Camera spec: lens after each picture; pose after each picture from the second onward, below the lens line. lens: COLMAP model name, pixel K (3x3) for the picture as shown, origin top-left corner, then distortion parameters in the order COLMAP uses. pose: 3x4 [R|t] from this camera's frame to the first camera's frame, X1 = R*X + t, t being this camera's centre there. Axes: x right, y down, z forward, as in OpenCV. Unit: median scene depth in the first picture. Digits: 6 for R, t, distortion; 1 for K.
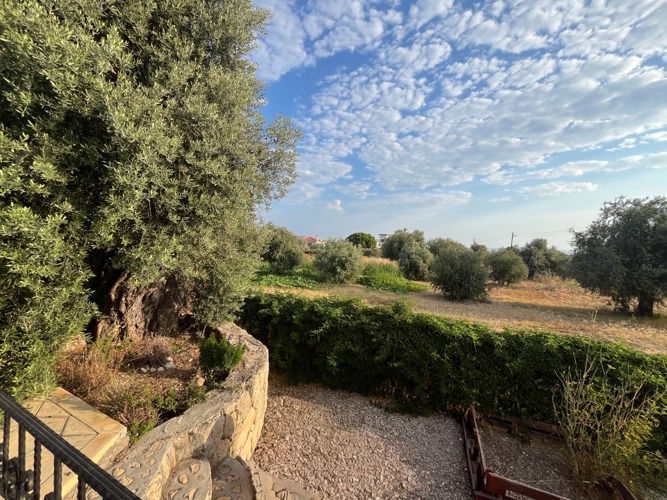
lens RADIAL K [[271.8, 0, 334.6], [0, 271.8, 247.1], [0, 0, 1]] dist [-0.000416, -0.000138]
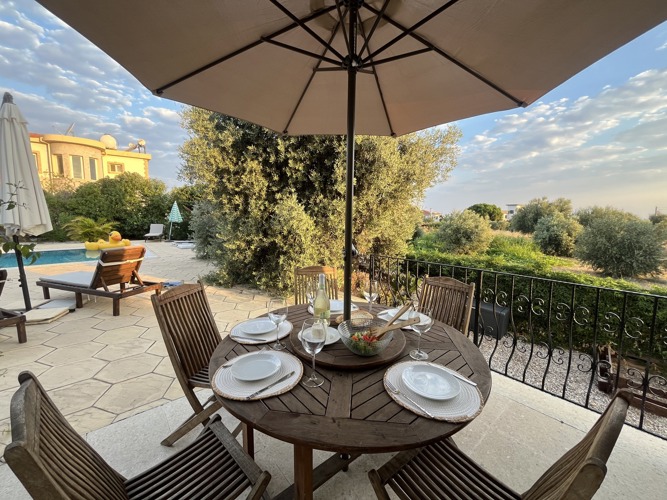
lens RADIAL K [[271.8, 0, 332.5], [0, 271.8, 246.4], [0, 0, 1]] dist [-0.000416, -0.000138]
pose [[0.920816, 0.026313, -0.389108, -0.034786], [0.009942, 0.995813, 0.090870, 0.004236], [0.389870, -0.087543, 0.916699, -0.113912]]
